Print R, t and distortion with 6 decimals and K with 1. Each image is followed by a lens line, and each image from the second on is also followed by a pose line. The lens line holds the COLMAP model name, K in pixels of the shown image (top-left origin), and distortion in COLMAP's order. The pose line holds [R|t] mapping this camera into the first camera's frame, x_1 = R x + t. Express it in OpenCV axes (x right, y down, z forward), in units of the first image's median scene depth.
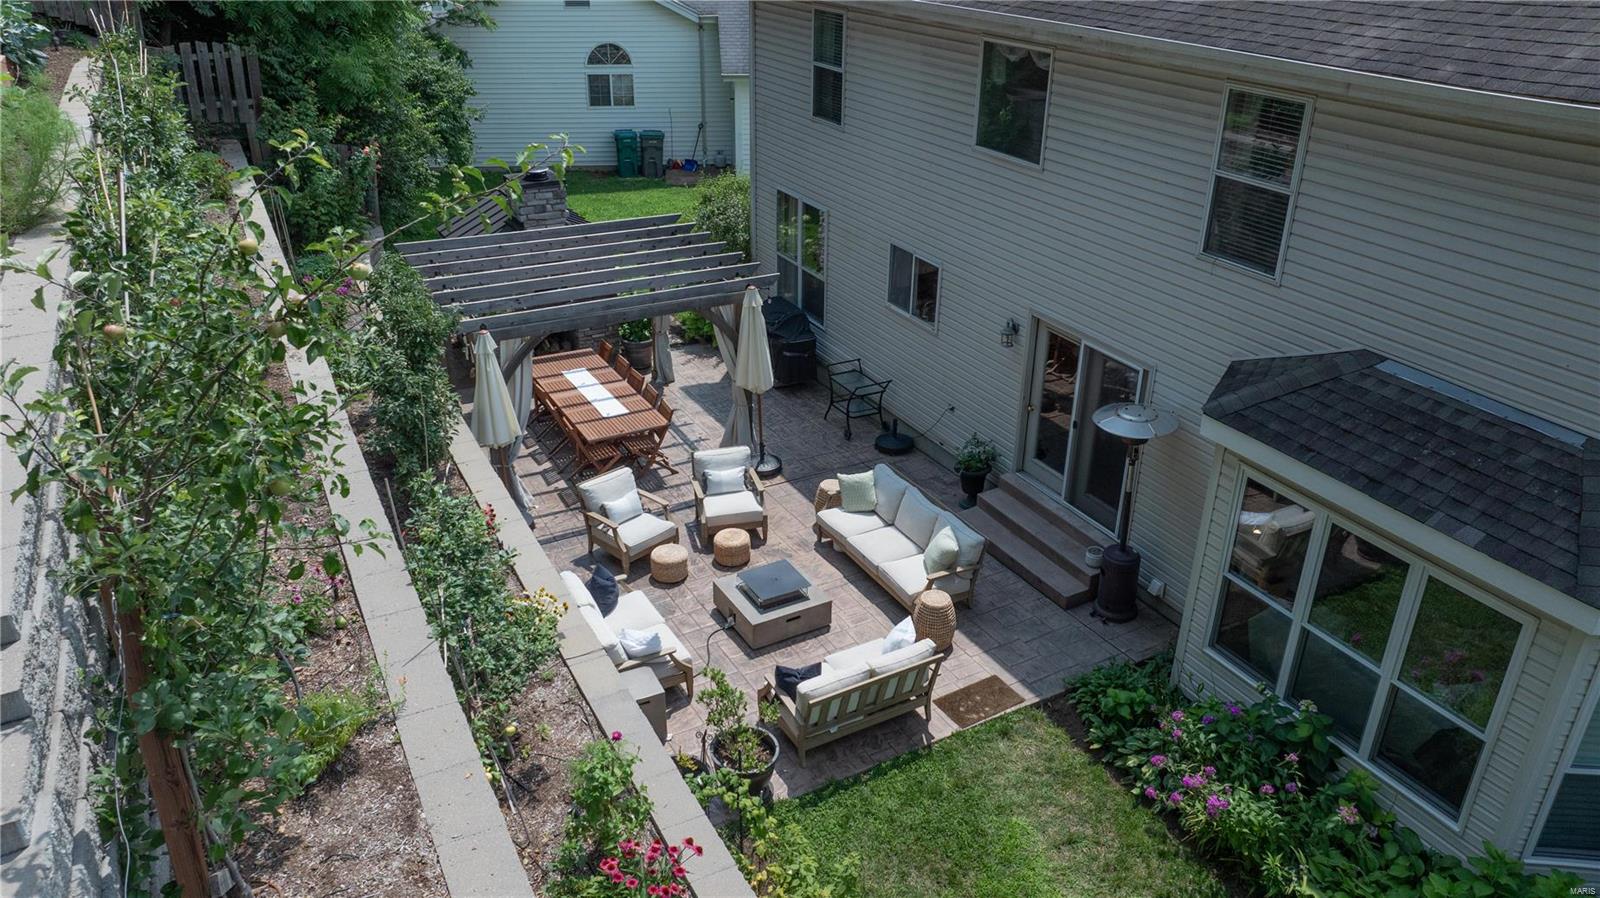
lens RADIAL K [[1124.6, 0, 800.3], [0, 1124.6, 445.5], [0, 0, 1]] dist [-0.019567, 0.003082]
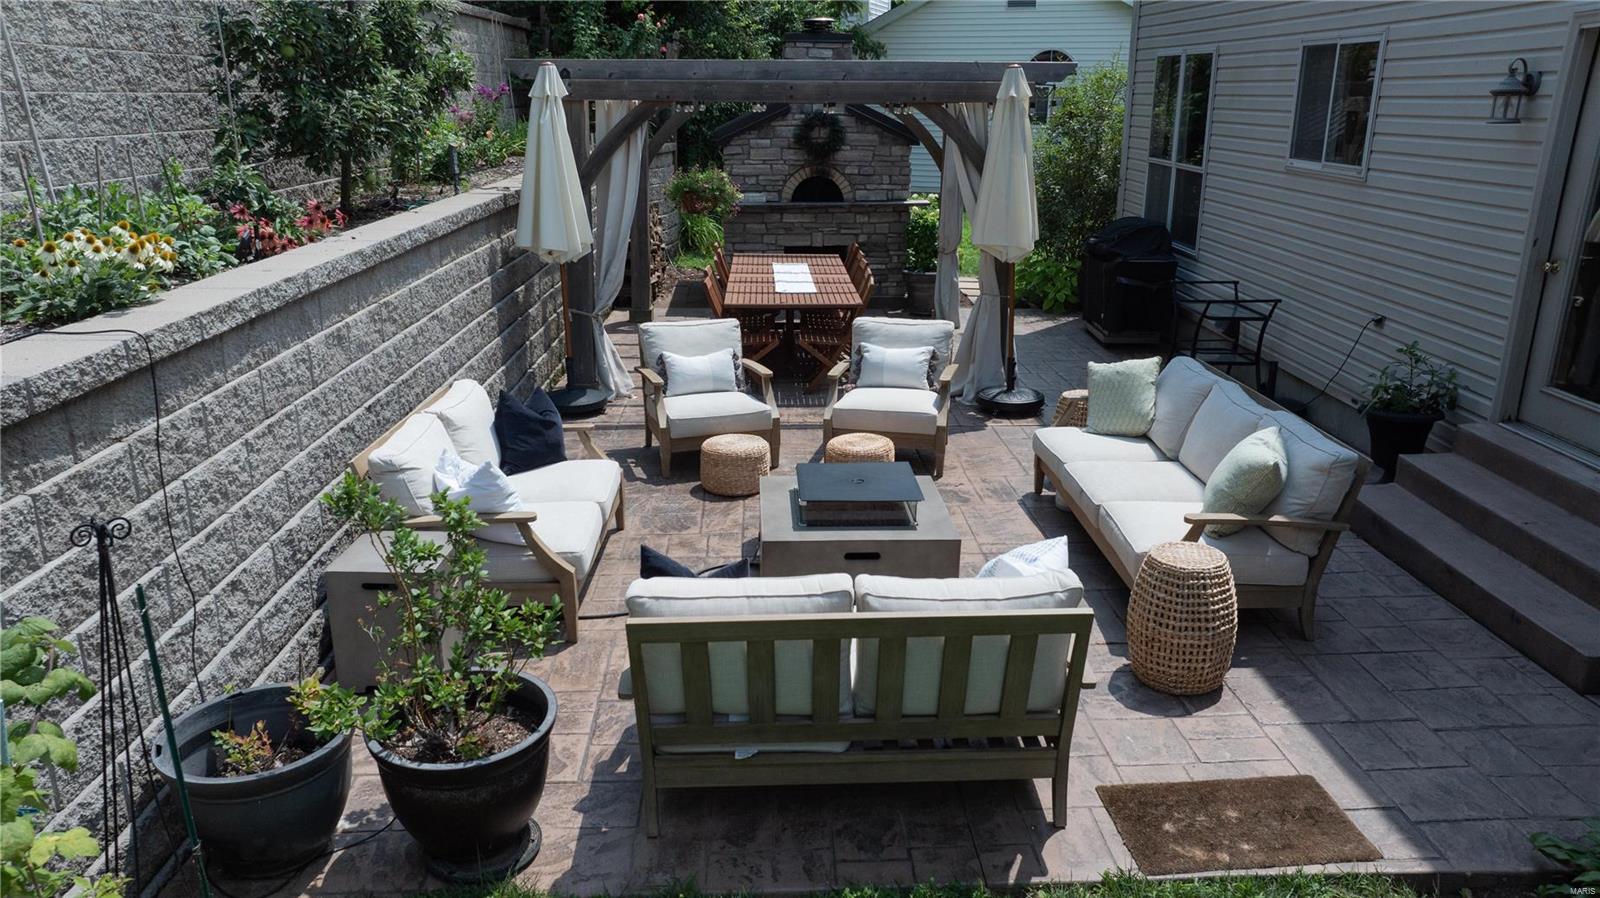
lens RADIAL K [[1124.6, 0, 798.1], [0, 1124.6, 453.8], [0, 0, 1]] dist [-0.019567, 0.003082]
pose [[0.892762, 0.132584, -0.430578, 0.146779], [-0.195782, 0.974931, -0.105733, 0.152510], [0.405765, 0.178693, 0.896339, 0.524996]]
